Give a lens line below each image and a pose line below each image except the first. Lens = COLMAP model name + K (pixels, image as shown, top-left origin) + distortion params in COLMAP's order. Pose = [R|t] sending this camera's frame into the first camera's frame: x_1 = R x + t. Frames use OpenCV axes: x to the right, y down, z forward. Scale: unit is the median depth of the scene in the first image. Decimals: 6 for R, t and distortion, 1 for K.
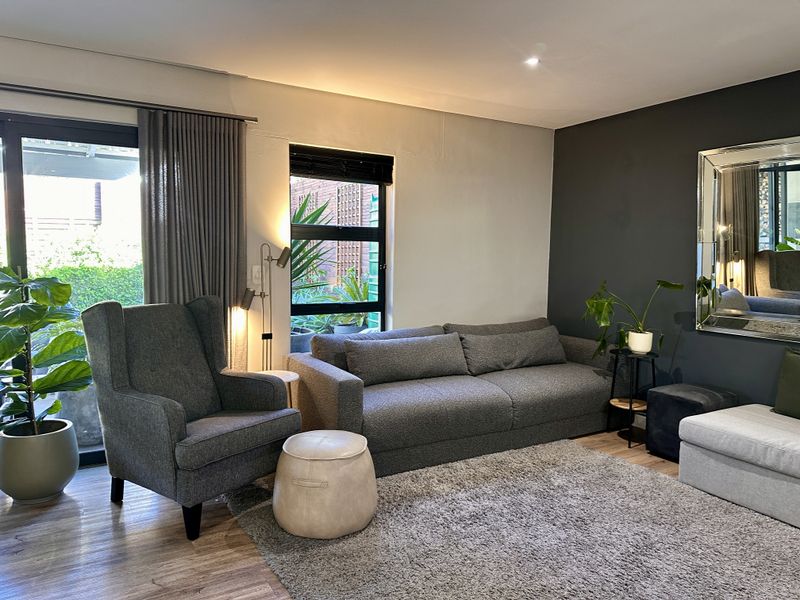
lens RADIAL K [[560.4, 0, 394.8], [0, 560.4, 296.5], [0, 0, 1]] dist [0.074890, -0.095822]
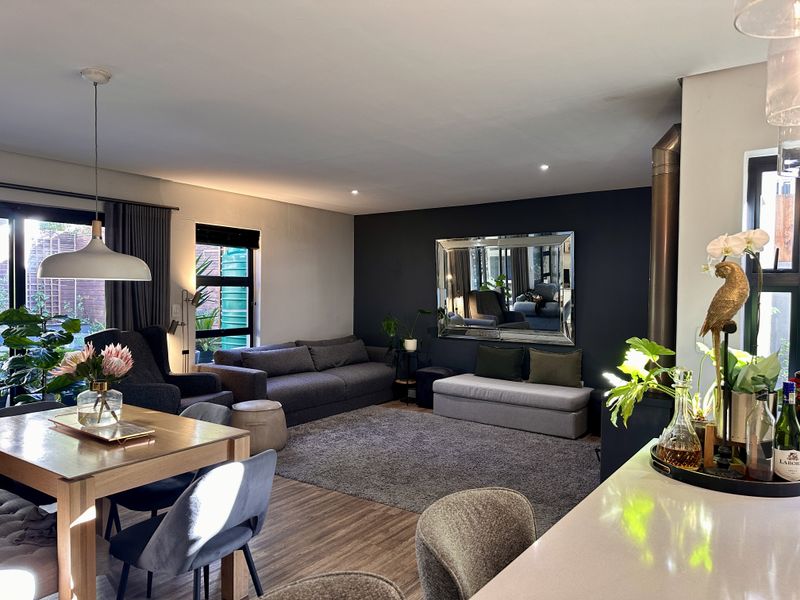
lens RADIAL K [[560.4, 0, 394.8], [0, 560.4, 296.5], [0, 0, 1]] dist [0.074890, -0.095822]
pose [[0.914360, -0.008267, 0.404818, -0.307115], [0.032064, 0.998130, -0.052040, 0.018595], [-0.403631, 0.060564, 0.912915, -0.561340]]
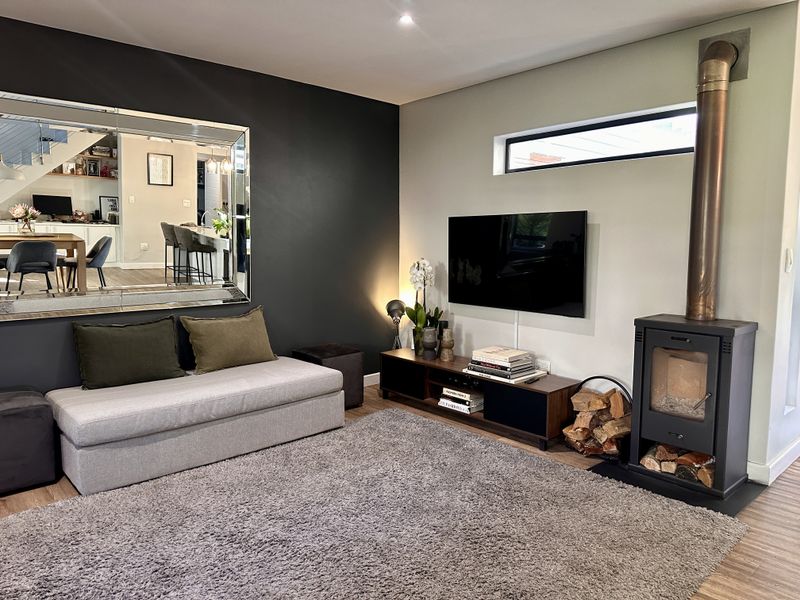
lens RADIAL K [[560.4, 0, 394.8], [0, 560.4, 296.5], [0, 0, 1]] dist [0.074890, -0.095822]
pose [[-0.209565, -0.108711, 0.971733, -0.307969], [0.066657, 0.989900, 0.125119, -0.033768], [-0.975520, 0.090993, -0.200202, 0.560715]]
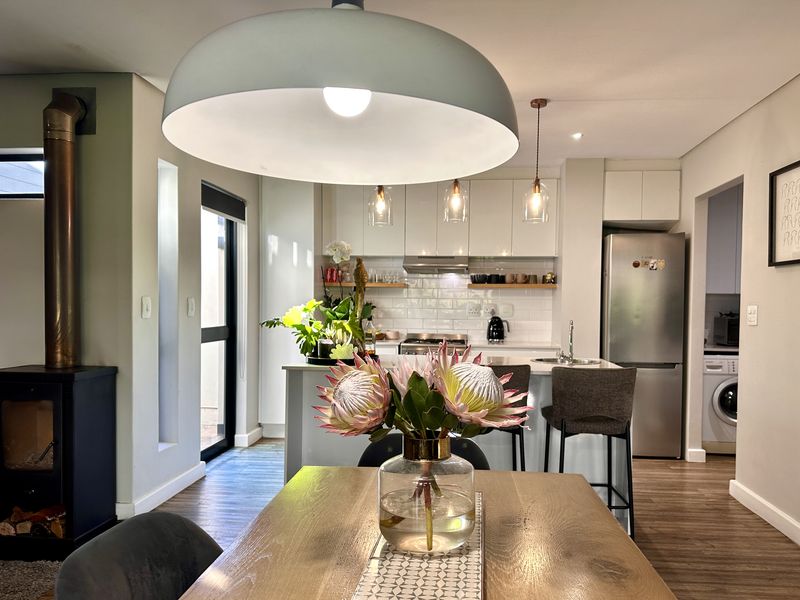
lens RADIAL K [[599.5, 0, 423.8], [0, 599.5, 316.1], [0, 0, 1]] dist [0.086717, -0.104604]
pose [[-0.823724, -0.035055, 0.565906, -0.505063], [0.017839, 0.995990, 0.087663, -0.009709], [-0.566710, 0.082305, -0.819796, 0.391176]]
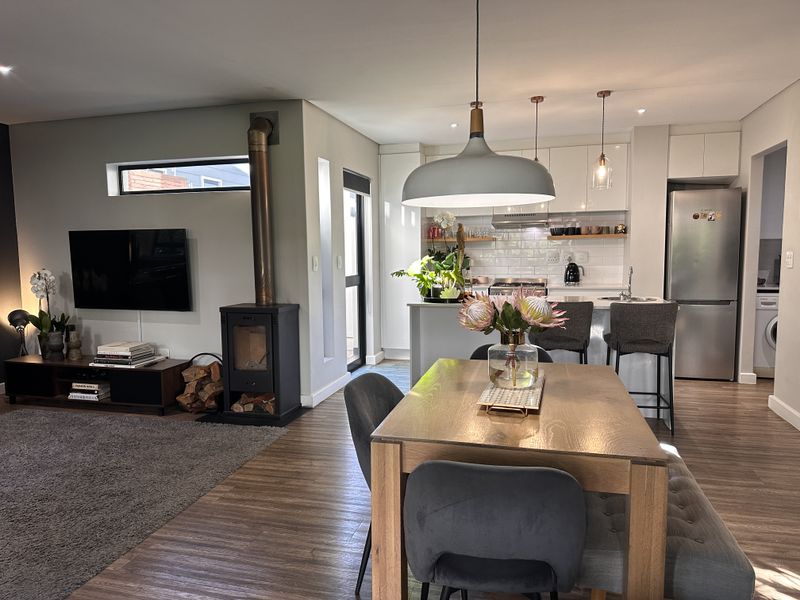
lens RADIAL K [[567.3, 0, 395.8], [0, 567.3, 304.2], [0, 0, 1]] dist [0.126713, -0.189682]
pose [[-0.698965, -0.074050, 0.711312, -0.649070], [0.054197, 0.986280, 0.155931, -0.044639], [-0.713100, 0.147541, -0.685362, 0.602365]]
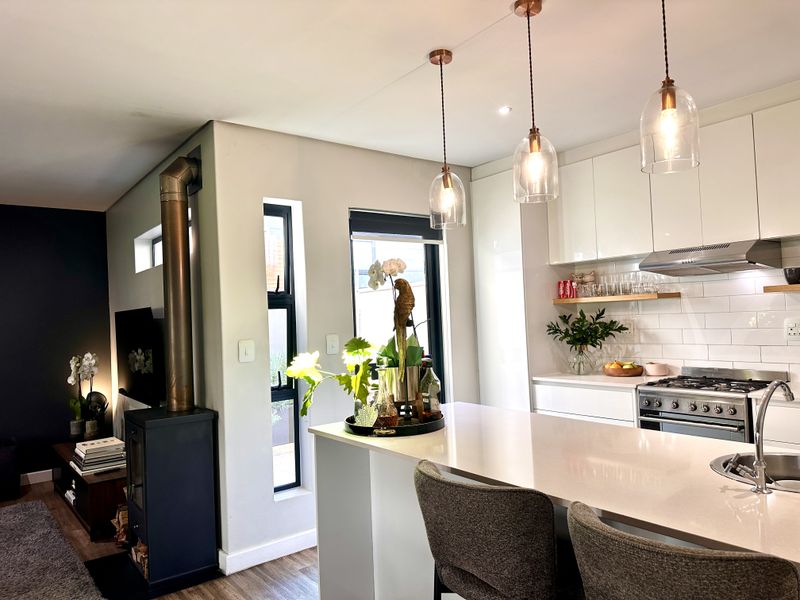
lens RADIAL K [[560.4, 0, 394.8], [0, 560.4, 296.5], [0, 0, 1]] dist [0.074890, -0.095822]
pose [[-0.134538, 0.023588, 0.990628, -0.498500], [0.113875, 0.993461, -0.008190, 0.001510], [-0.984343, 0.111705, -0.136345, -0.199416]]
